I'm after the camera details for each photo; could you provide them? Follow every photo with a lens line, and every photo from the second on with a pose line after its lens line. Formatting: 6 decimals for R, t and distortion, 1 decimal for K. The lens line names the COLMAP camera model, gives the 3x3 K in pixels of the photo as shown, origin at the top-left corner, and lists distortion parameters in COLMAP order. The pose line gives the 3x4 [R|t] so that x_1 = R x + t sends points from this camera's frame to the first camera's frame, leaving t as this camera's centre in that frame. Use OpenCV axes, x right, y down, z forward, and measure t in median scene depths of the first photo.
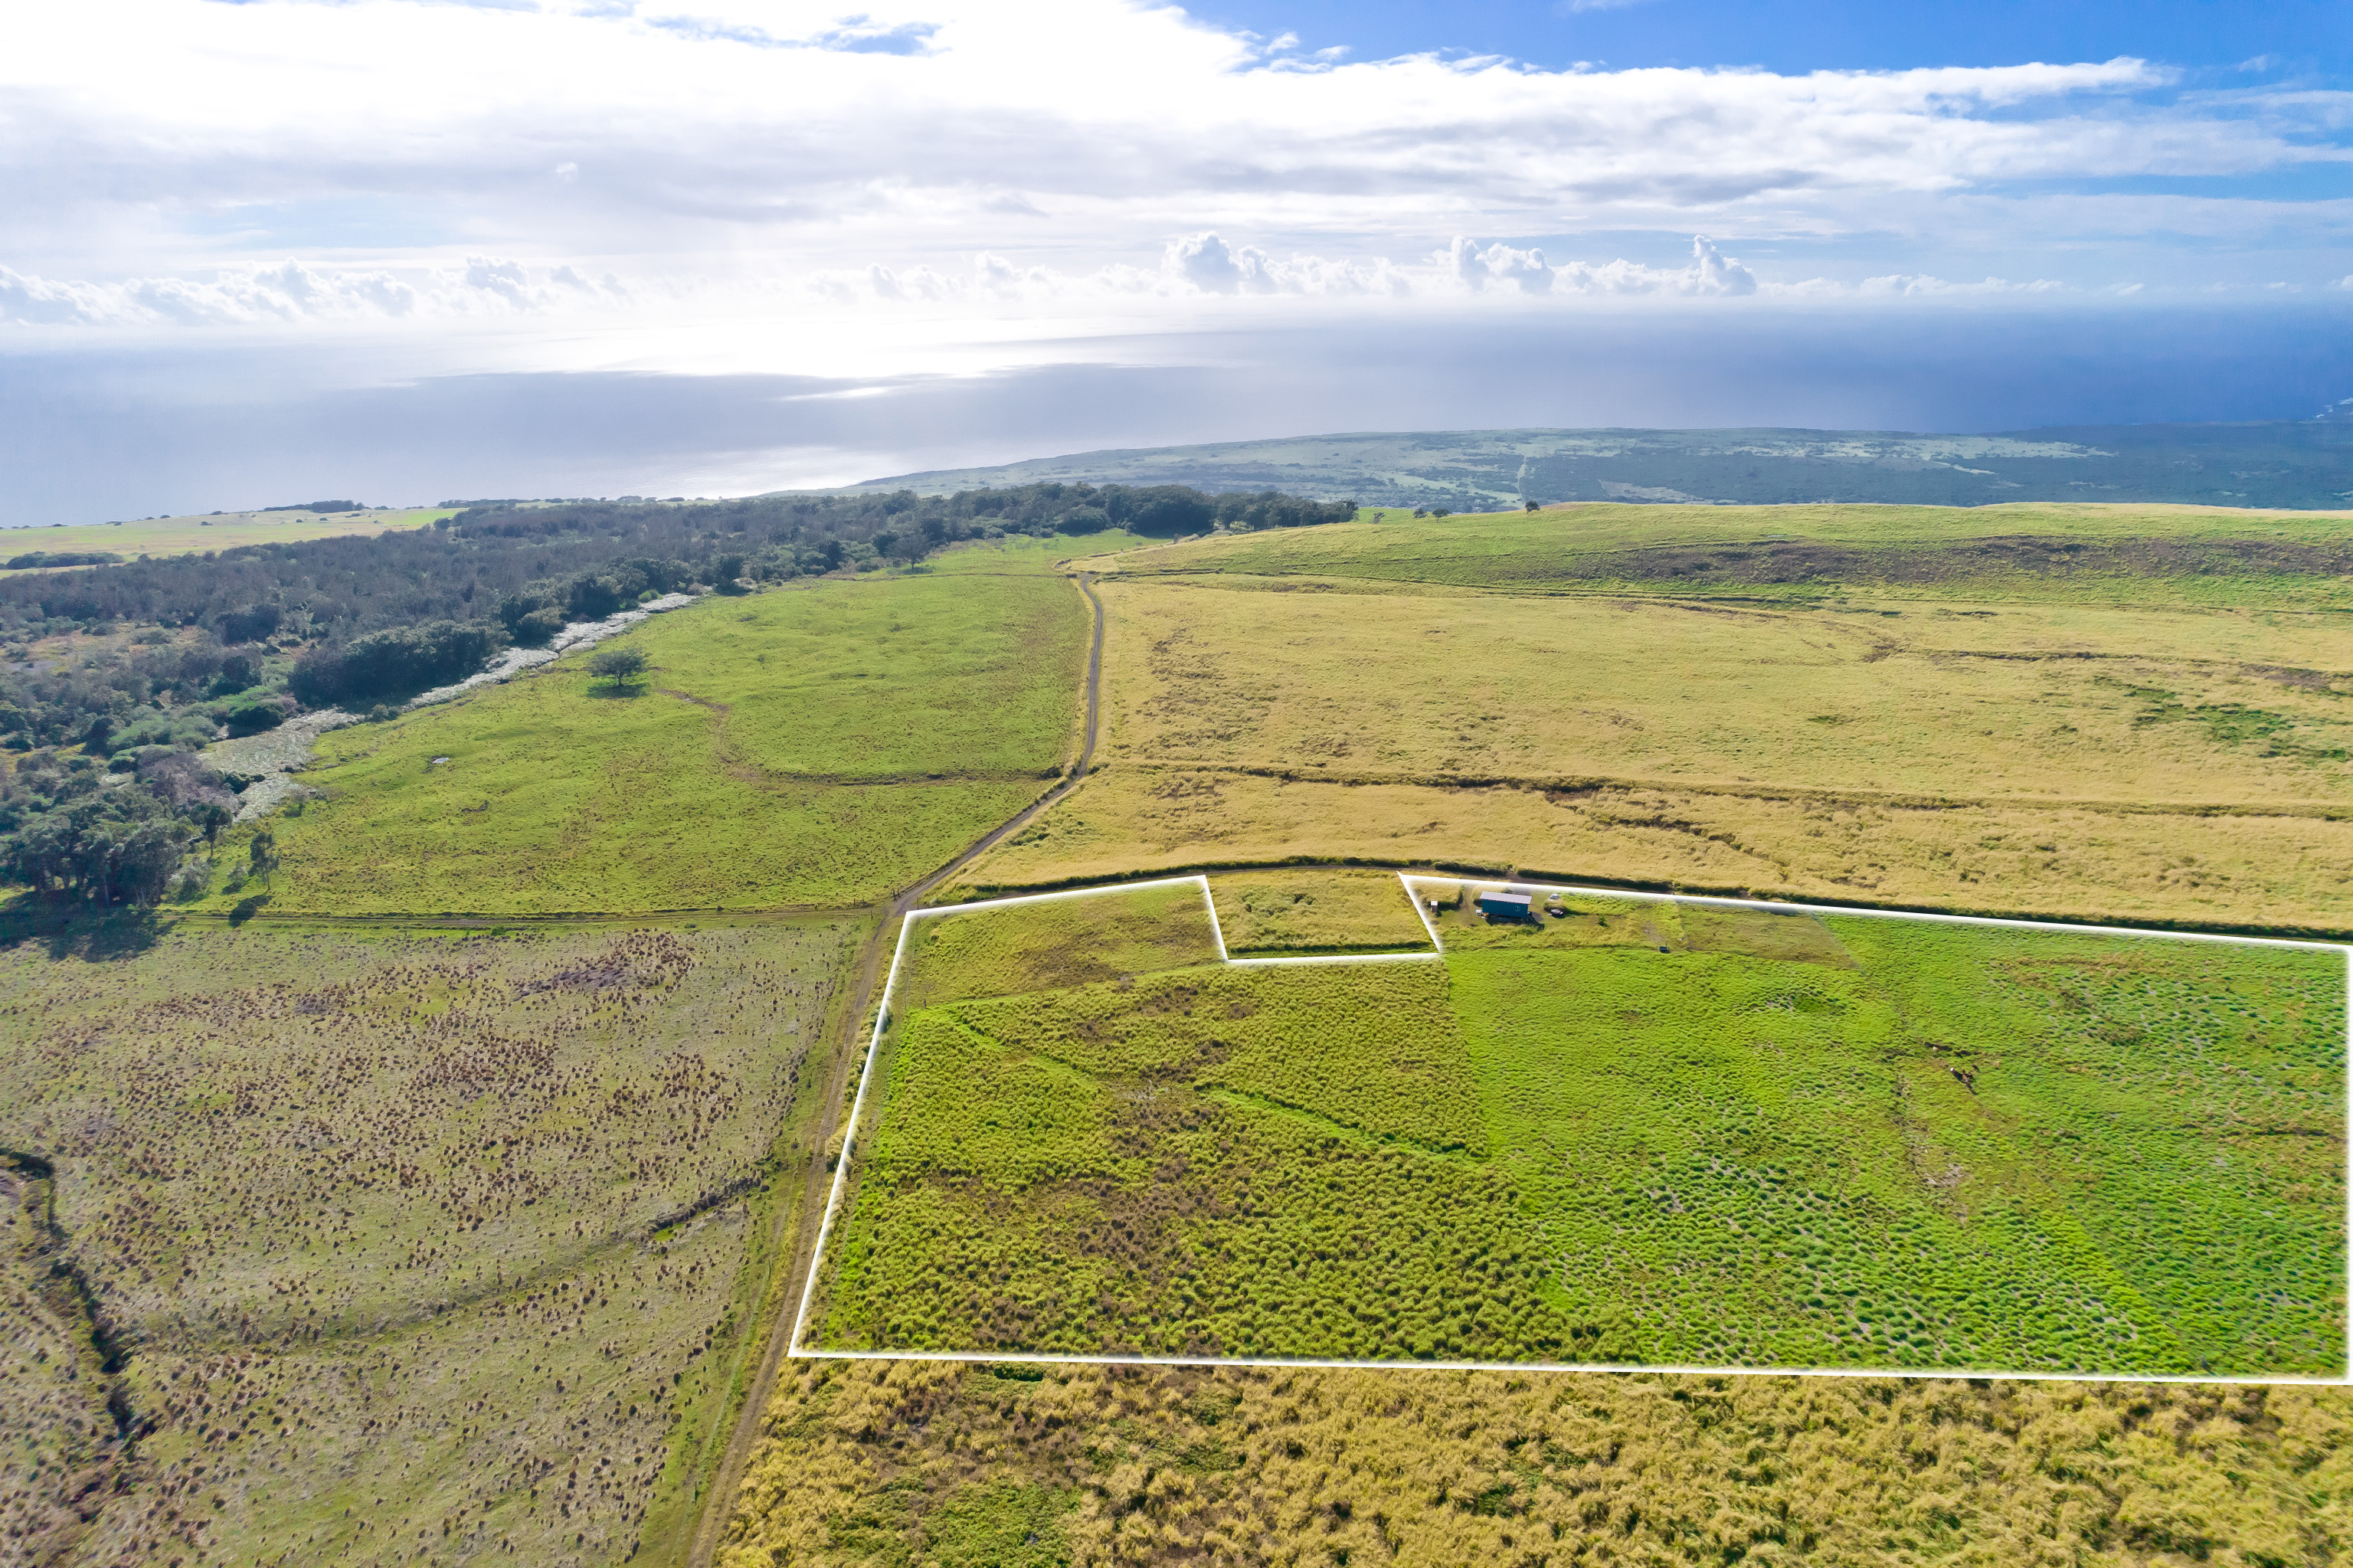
lens RADIAL K [[1508.9, 0, 1166.3], [0, 1508.9, 792.0], [0, 0, 1]] dist [-0.064482, 0.058910]
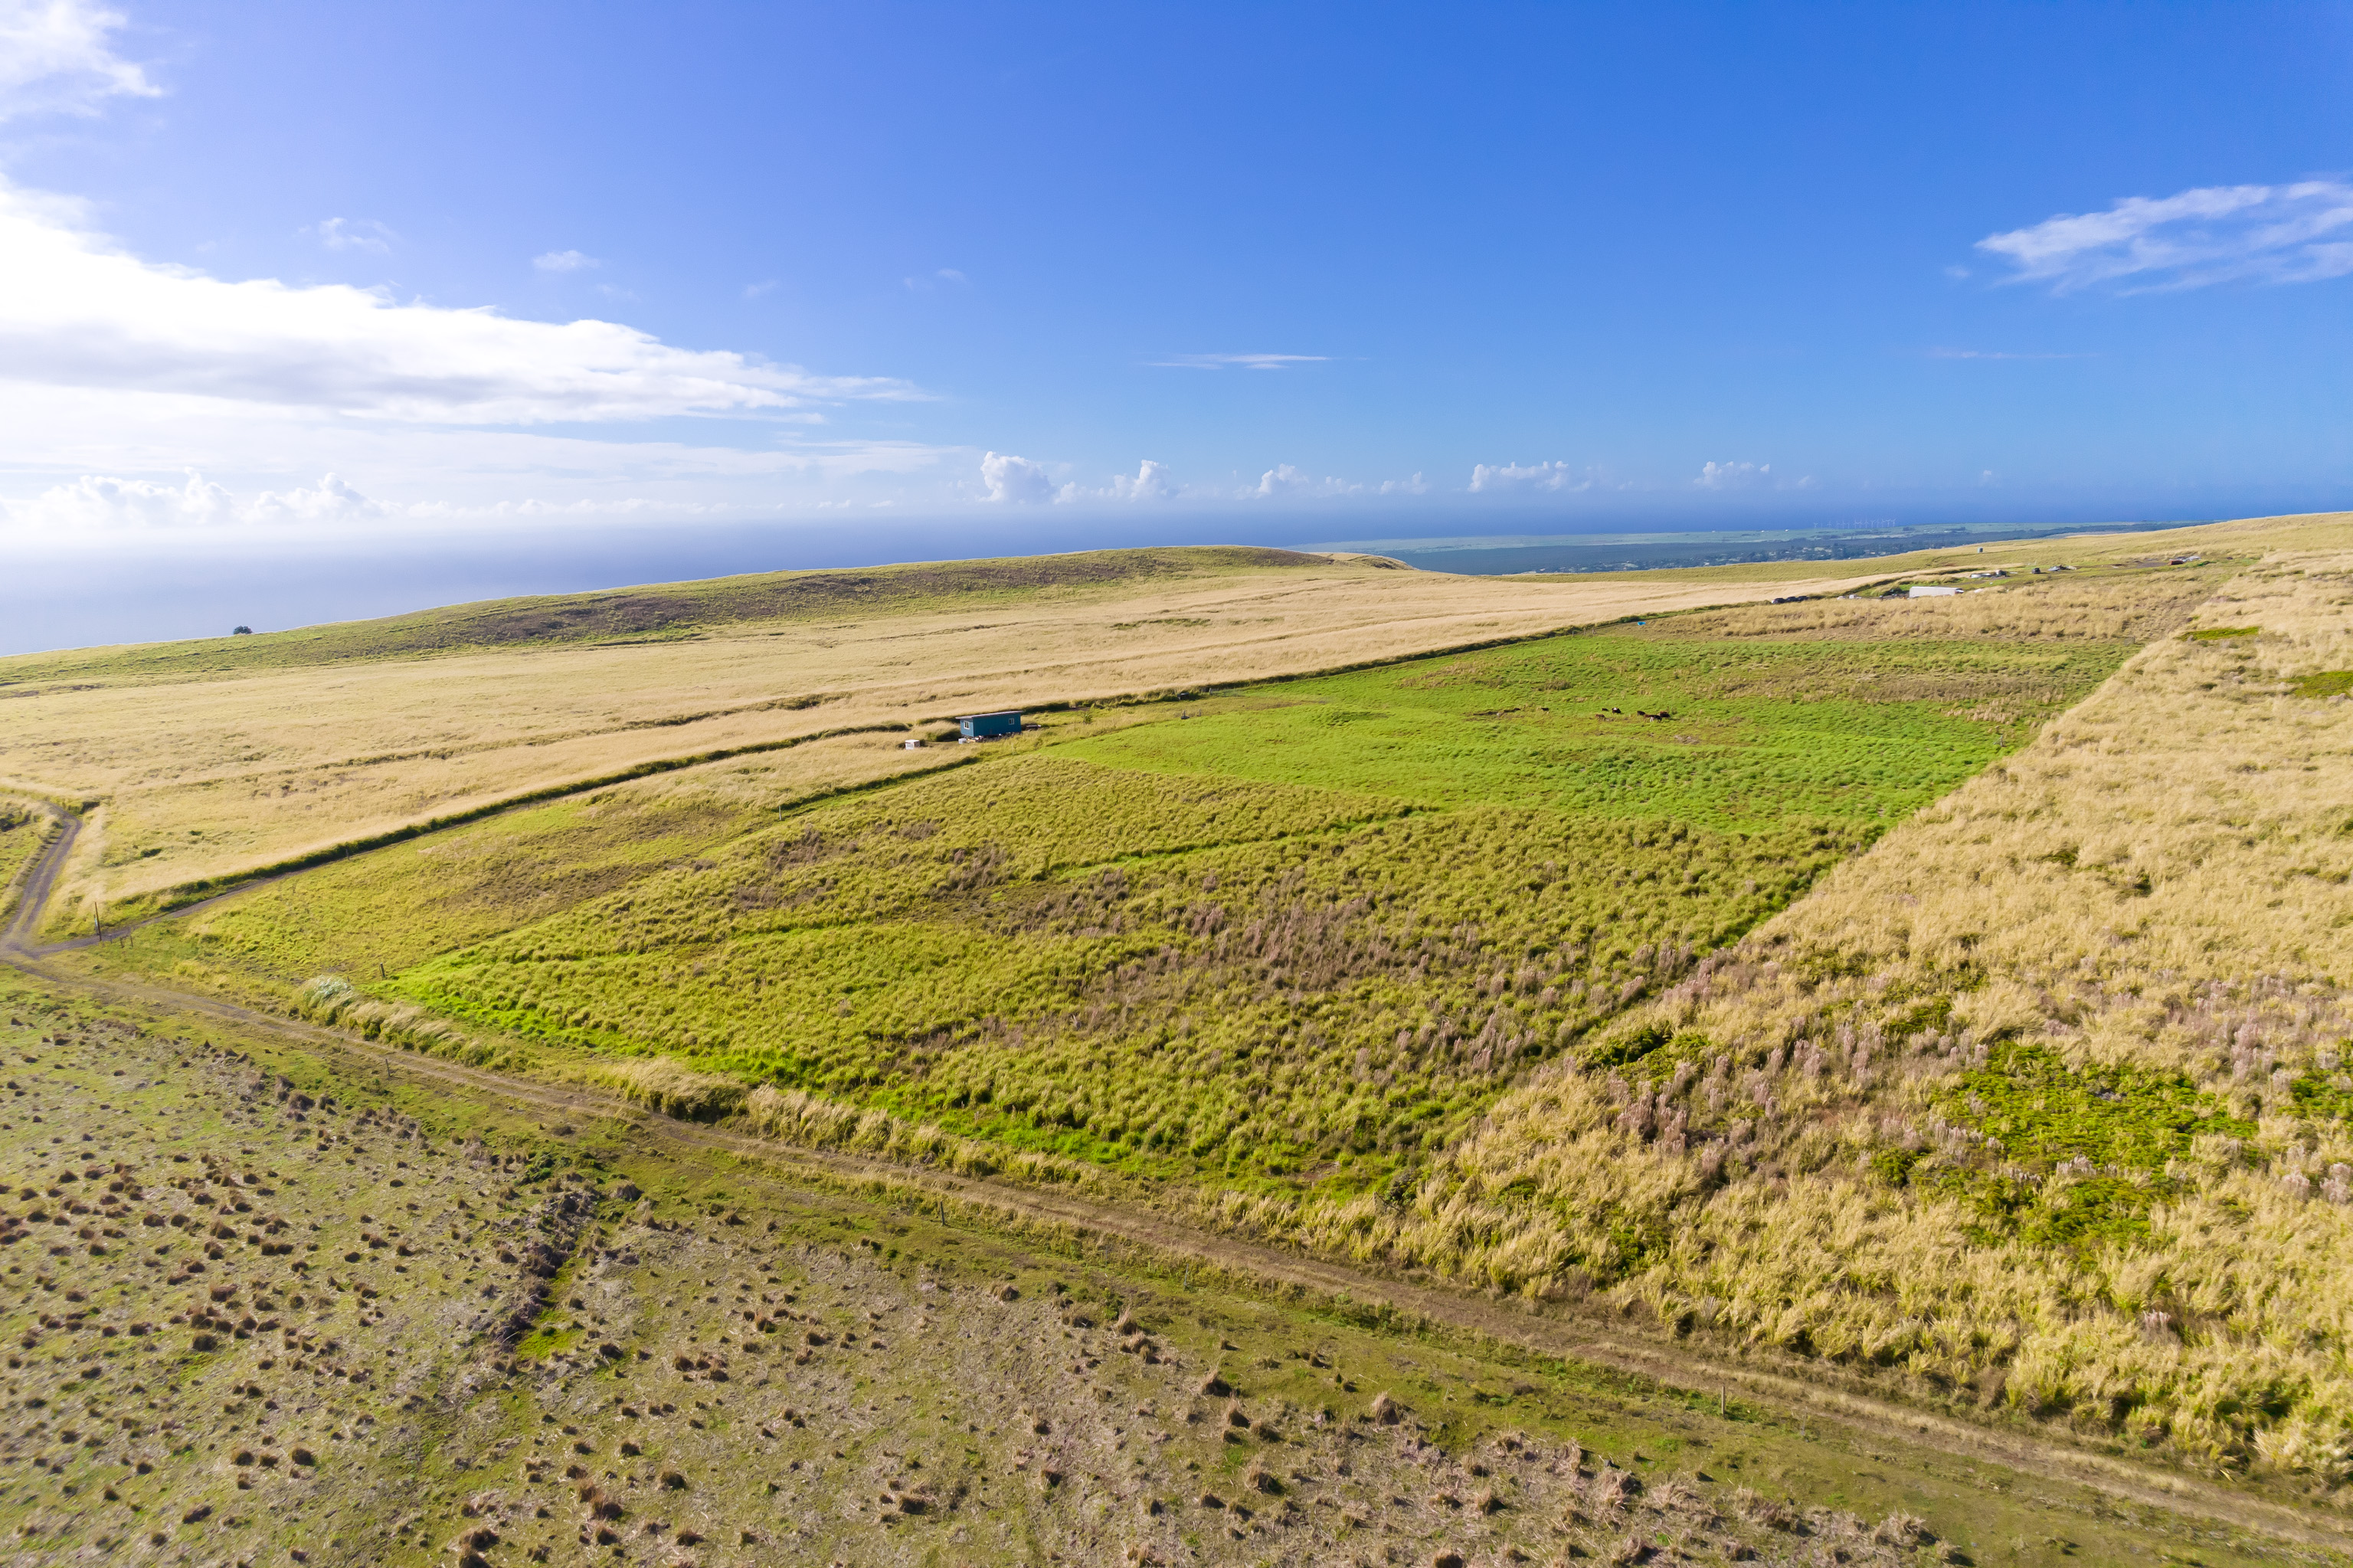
lens RADIAL K [[1508.9, 0, 1166.3], [0, 1508.9, 792.0], [0, 0, 1]] dist [-0.064482, 0.058910]
pose [[0.602413, -0.156404, 0.782711, -0.184635], [0.268453, 0.963189, -0.014147, 0.076345], [-0.751686, 0.218643, 0.622225, 0.225922]]
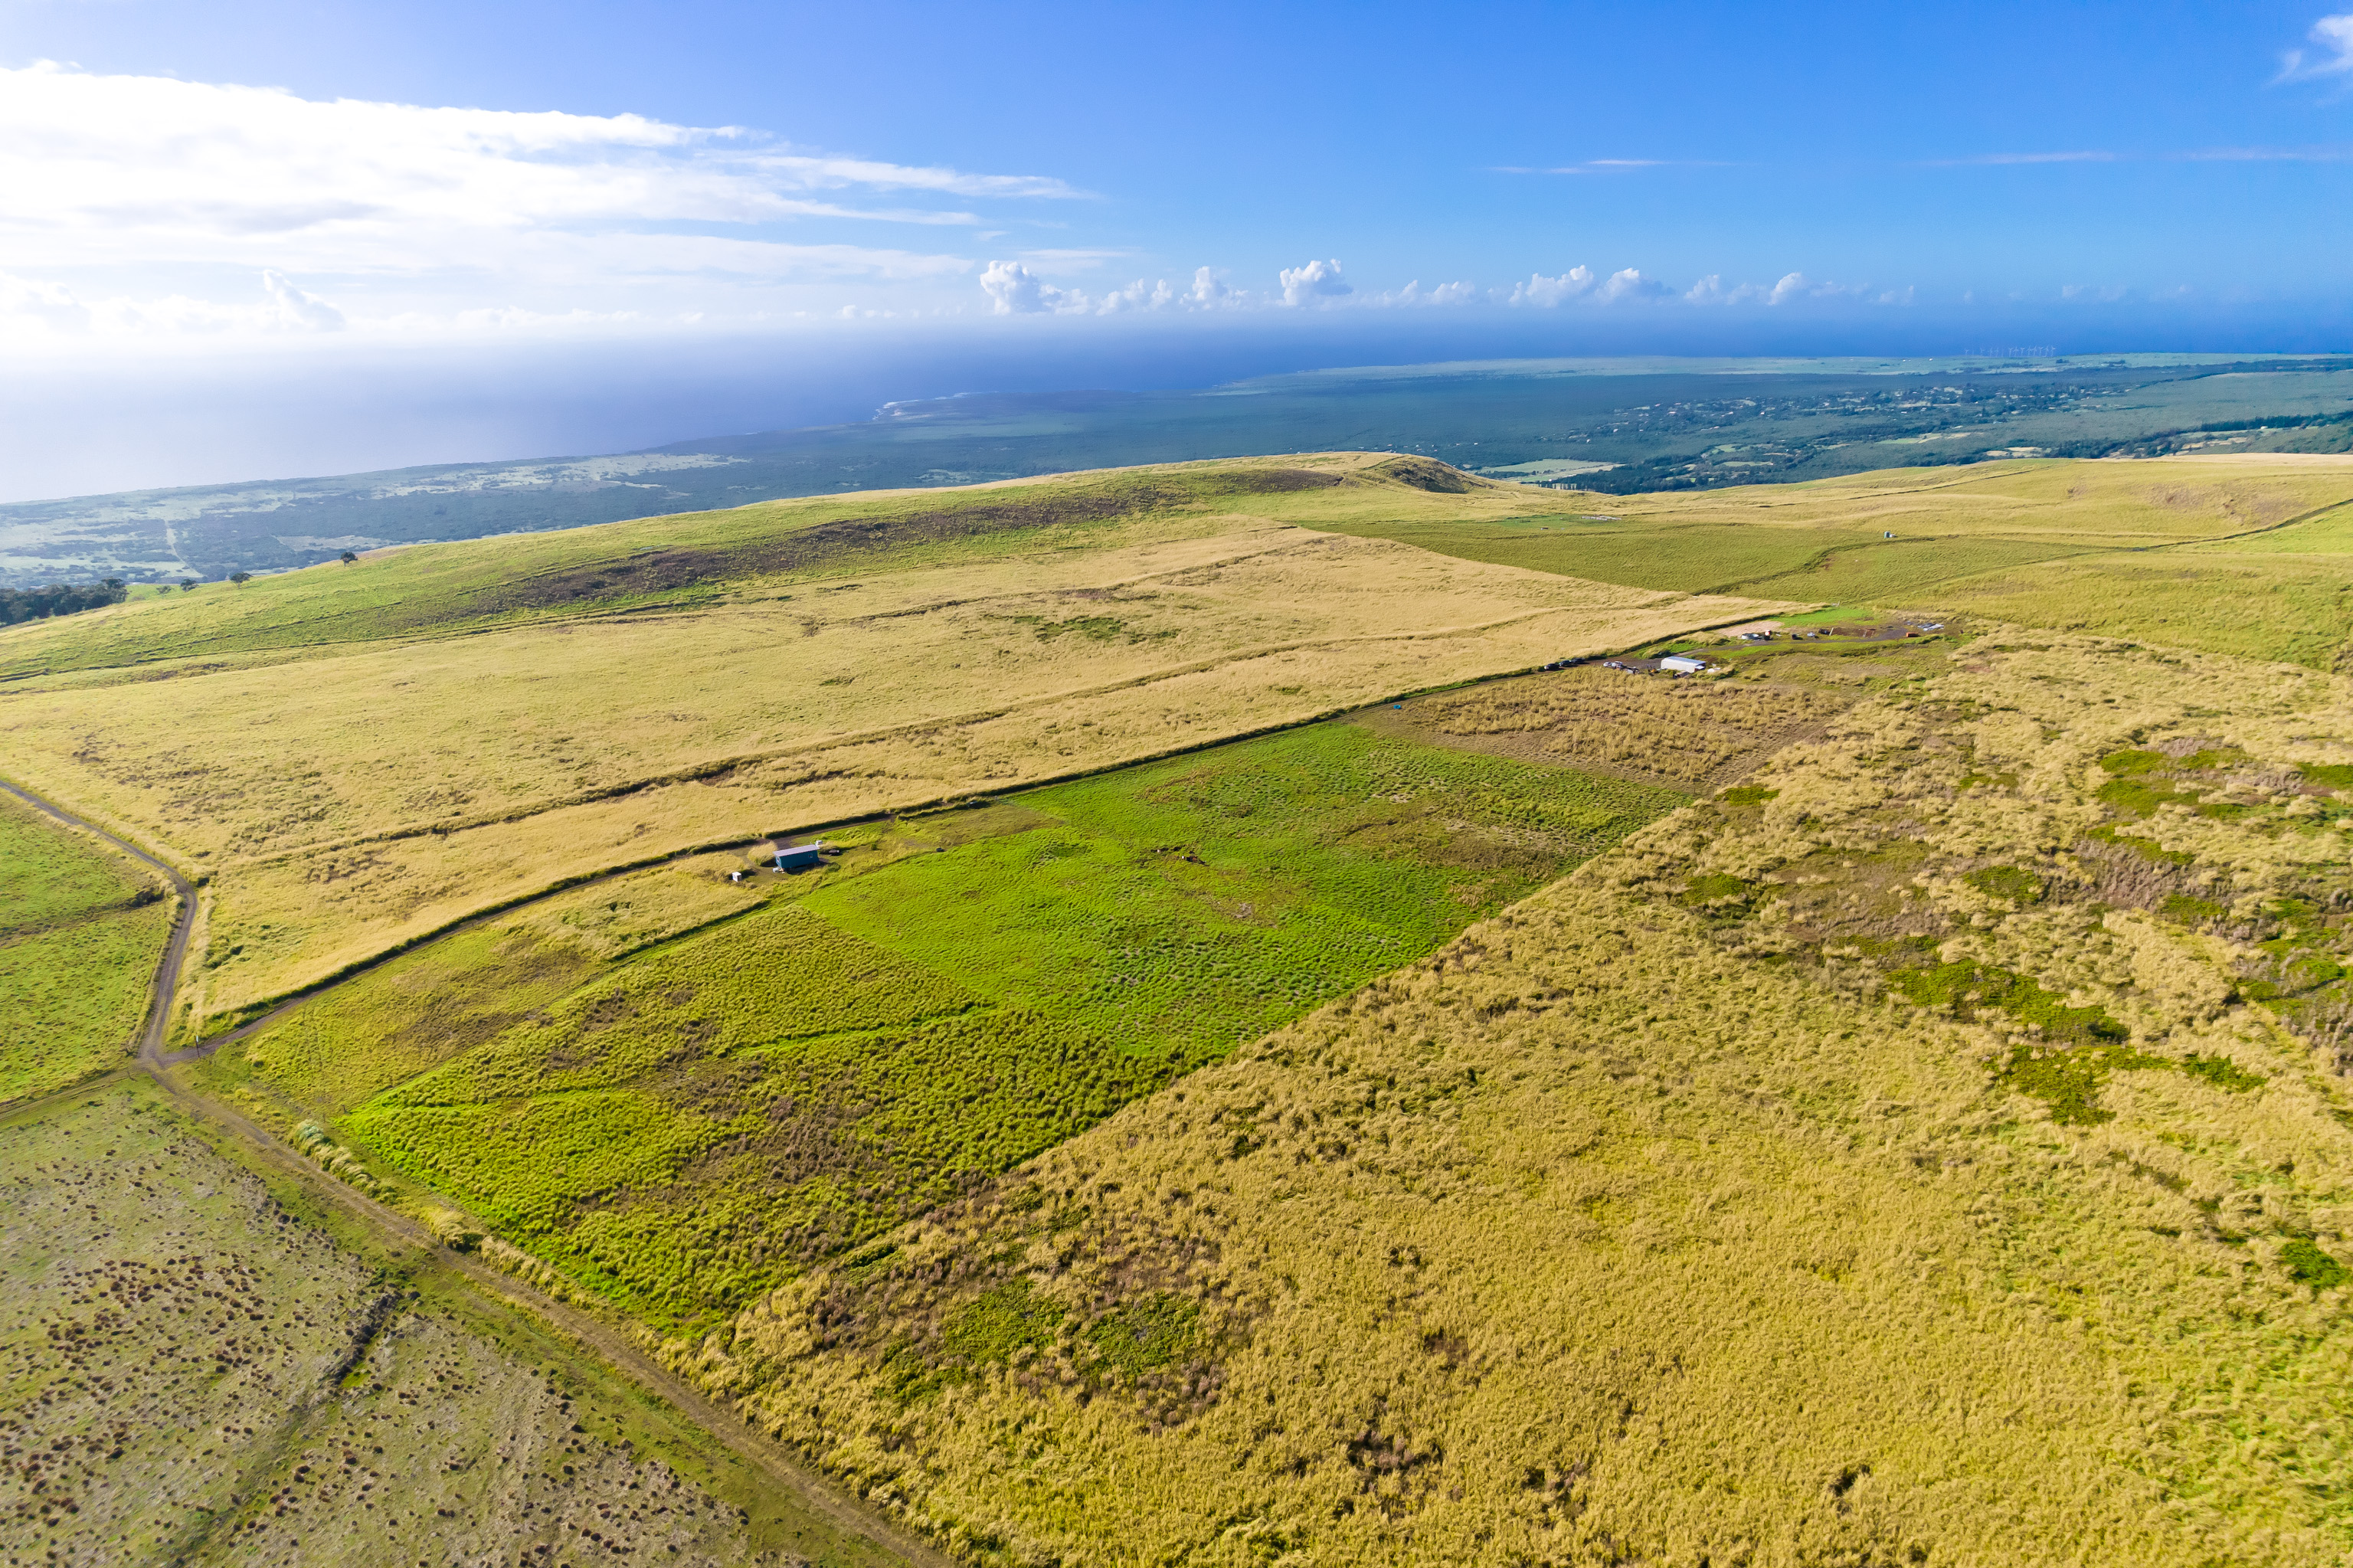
lens RADIAL K [[1508.9, 0, 1166.3], [0, 1508.9, 792.0], [0, 0, 1]] dist [-0.064482, 0.058910]
pose [[0.663795, -0.230147, 0.711624, -0.204192], [0.244512, 0.965972, 0.084328, -0.000305], [-0.706816, 0.118024, 0.697482, -0.003352]]
